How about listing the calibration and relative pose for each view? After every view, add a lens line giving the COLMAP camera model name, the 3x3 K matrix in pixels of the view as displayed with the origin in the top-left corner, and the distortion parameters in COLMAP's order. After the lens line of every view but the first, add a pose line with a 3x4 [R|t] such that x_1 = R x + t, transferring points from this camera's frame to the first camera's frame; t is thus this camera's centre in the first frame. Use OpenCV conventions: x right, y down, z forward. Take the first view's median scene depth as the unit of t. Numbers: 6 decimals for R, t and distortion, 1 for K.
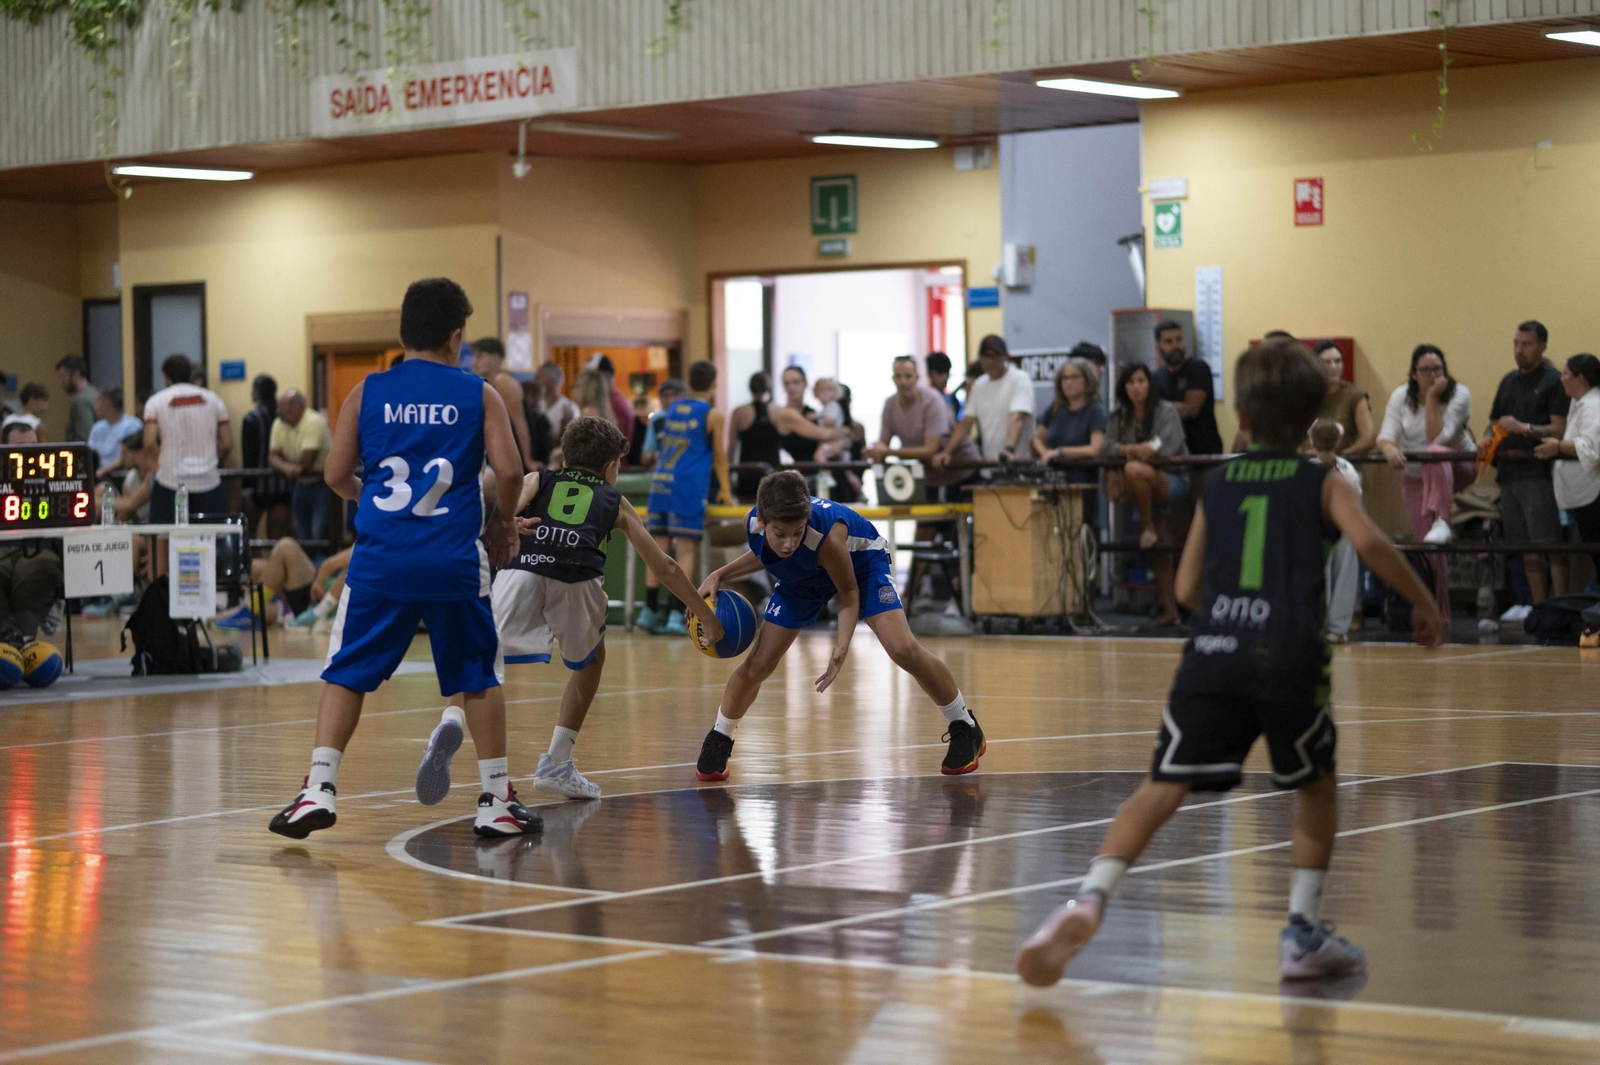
lens RADIAL K [[3831.6, 0, 754.9], [0, 3831.6, 486.7], [0, 0, 1]] dist [0.011953, 0.000000]
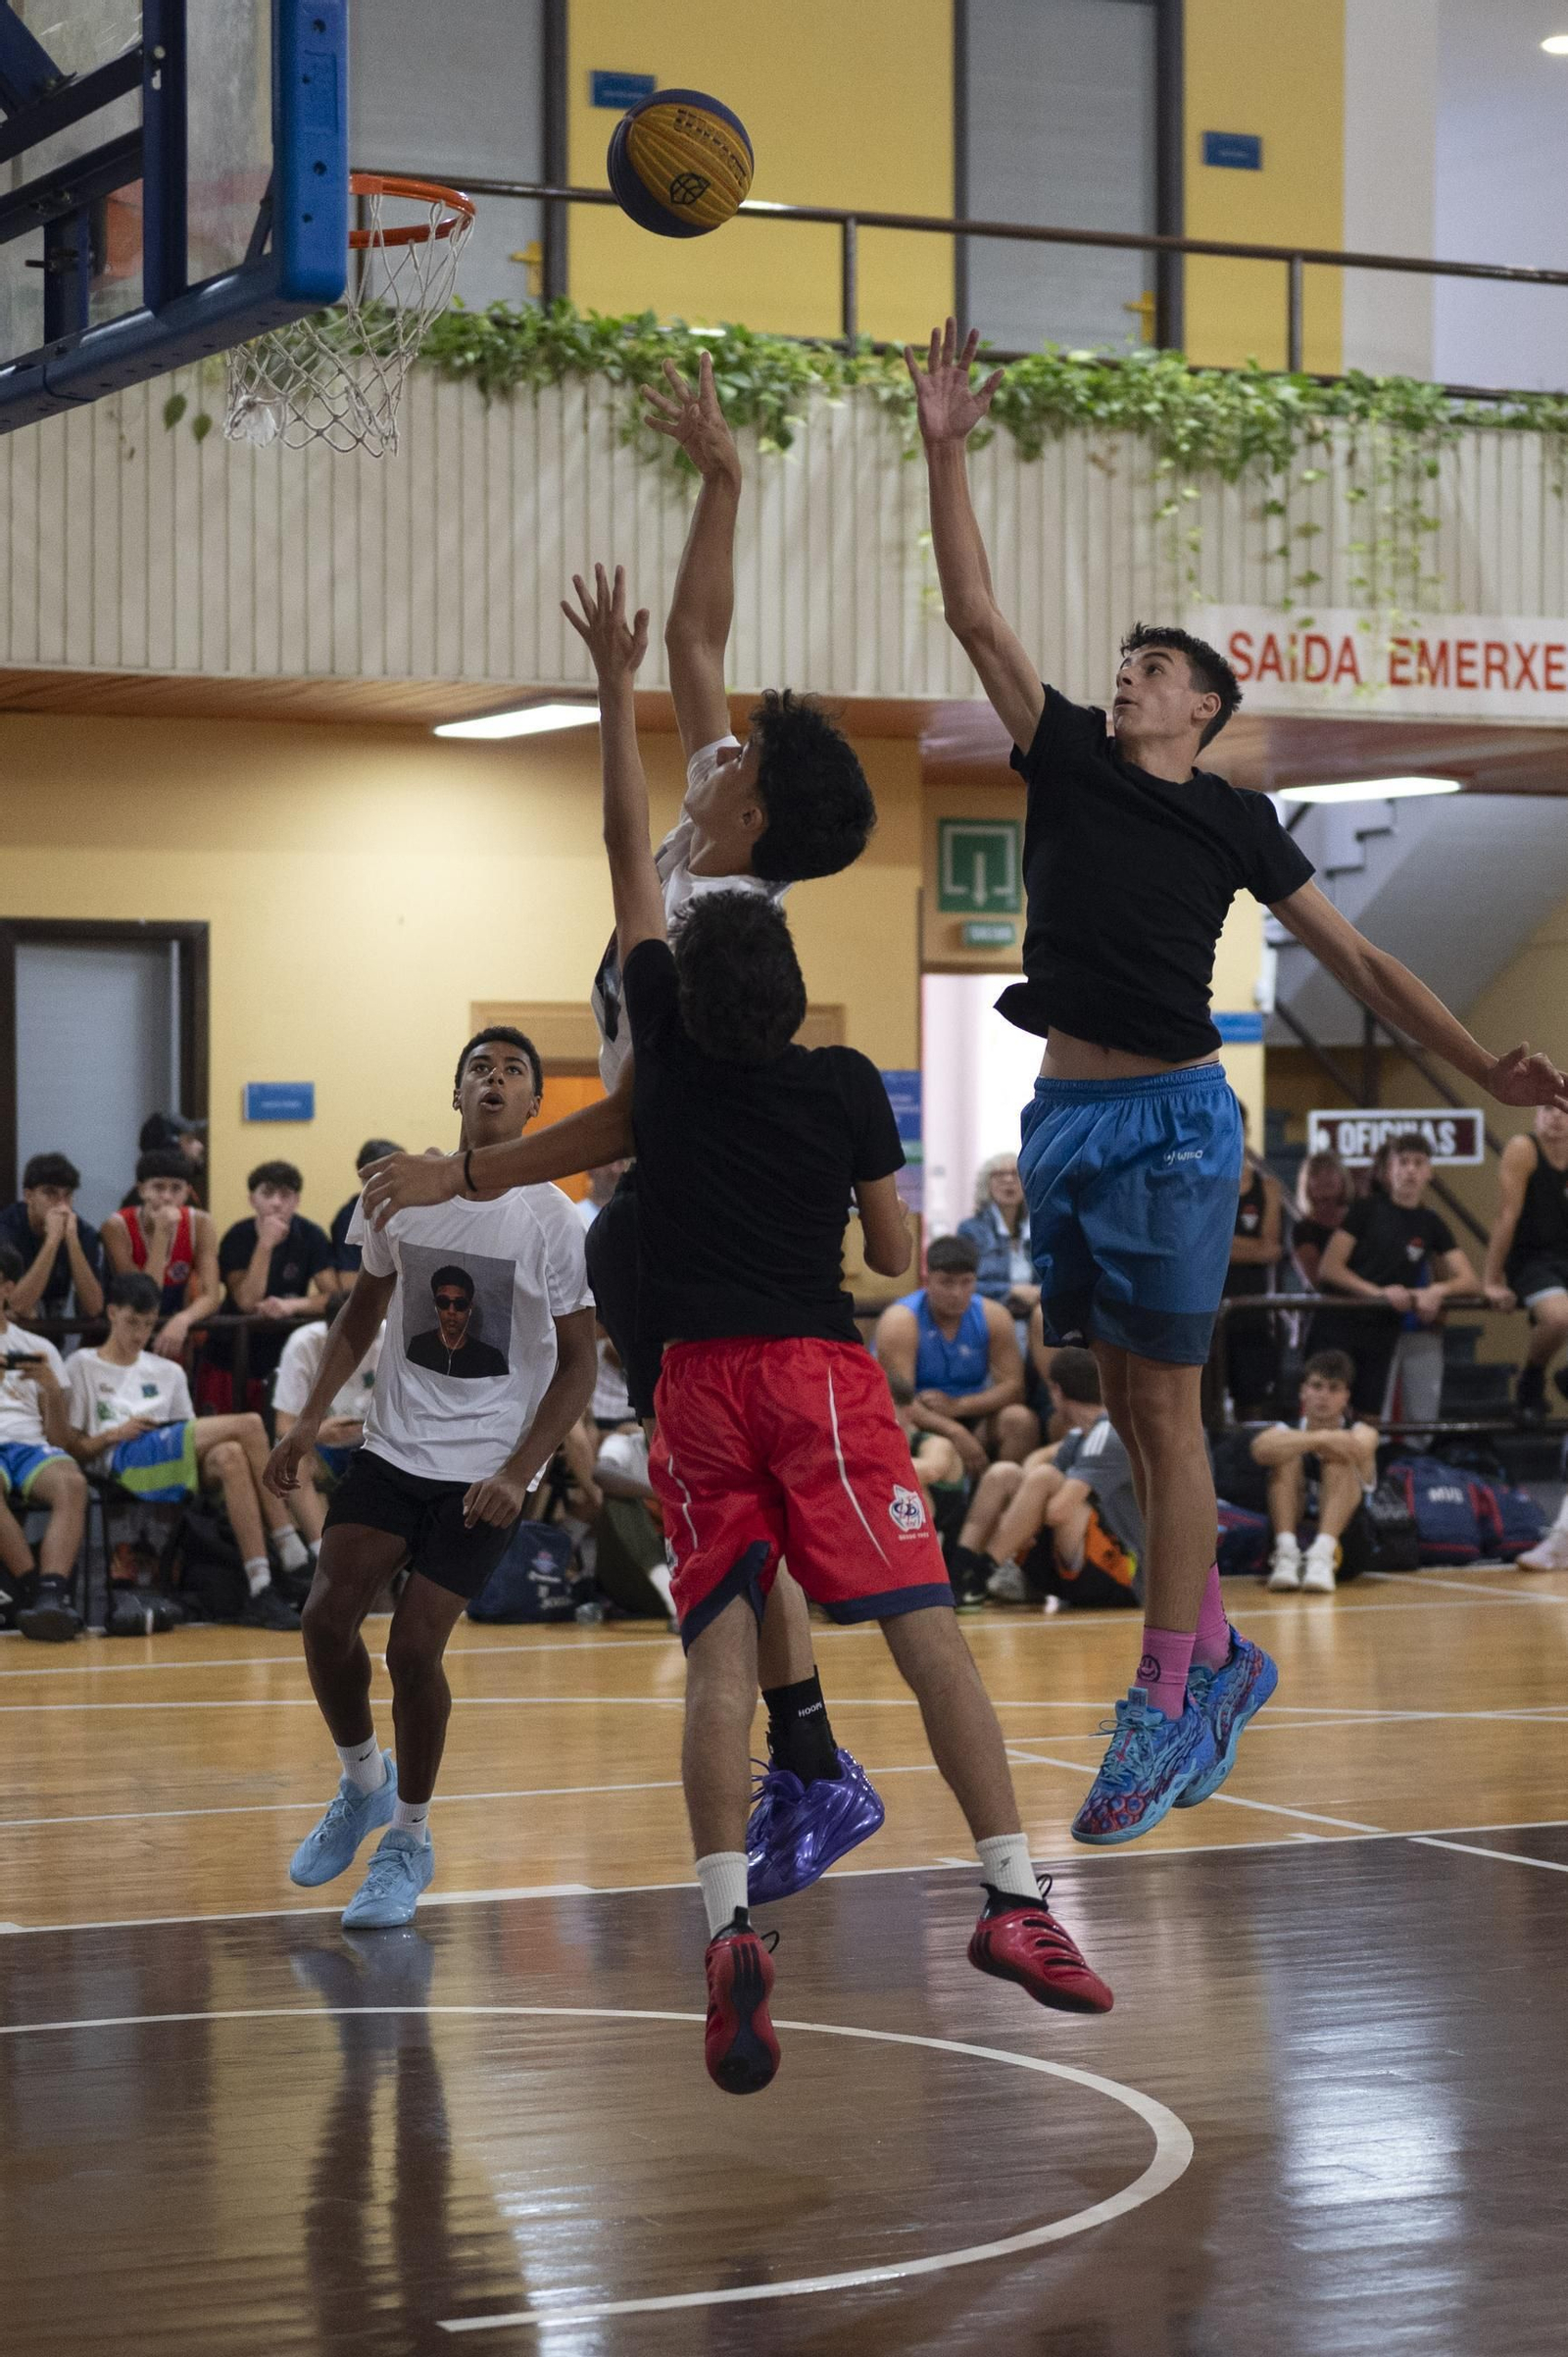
lens RADIAL K [[5252.2, 0, 791.6], [0, 5252.2, 1179.1], [0, 0, 1]] dist [0.023946, 0.000000]
pose [[0.409086, 0.011145, 0.912428, -0.864229], [0.002655, 0.999907, -0.013404, -0.012253], [-0.912492, 0.007906, 0.409018, 0.757185]]
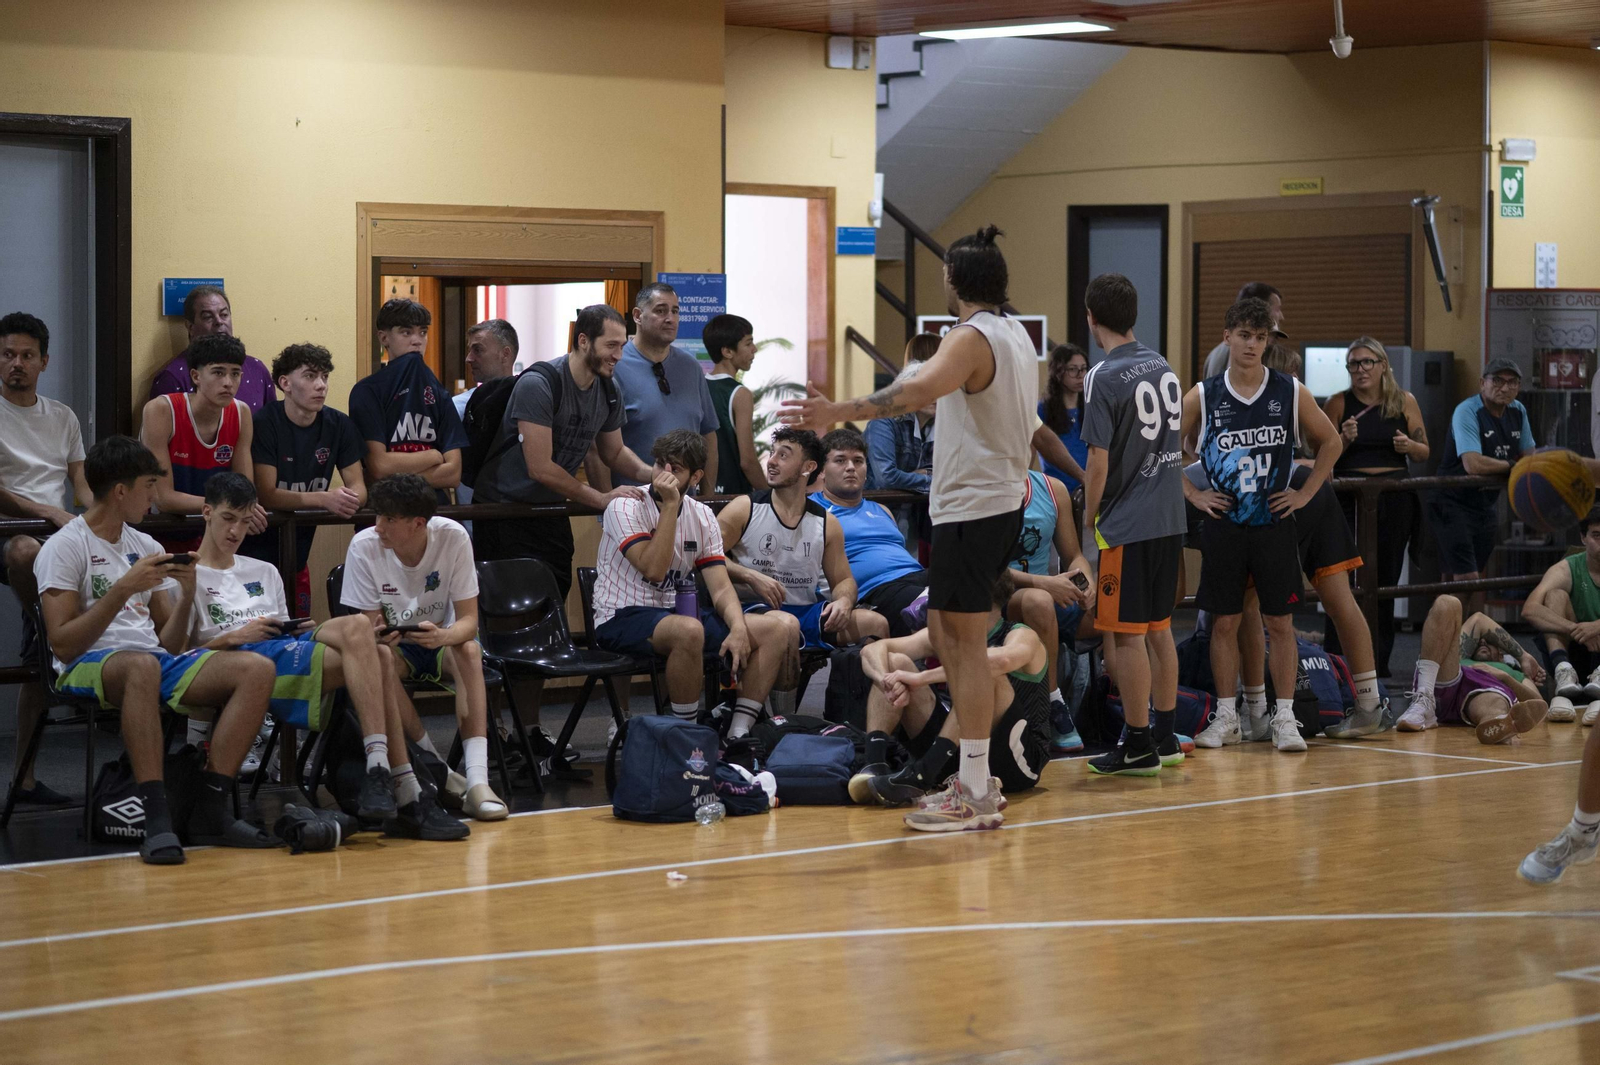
lens RADIAL K [[3810.2, 0, 793.4], [0, 3810.2, 532.6], [0, 0, 1]] dist [0.026777, 0.000000]
pose [[0.144146, -0.030738, 0.989079, -0.742018], [0.001847, 0.999524, 0.030793, -0.016256], [-0.989555, -0.002611, 0.144134, 0.979363]]
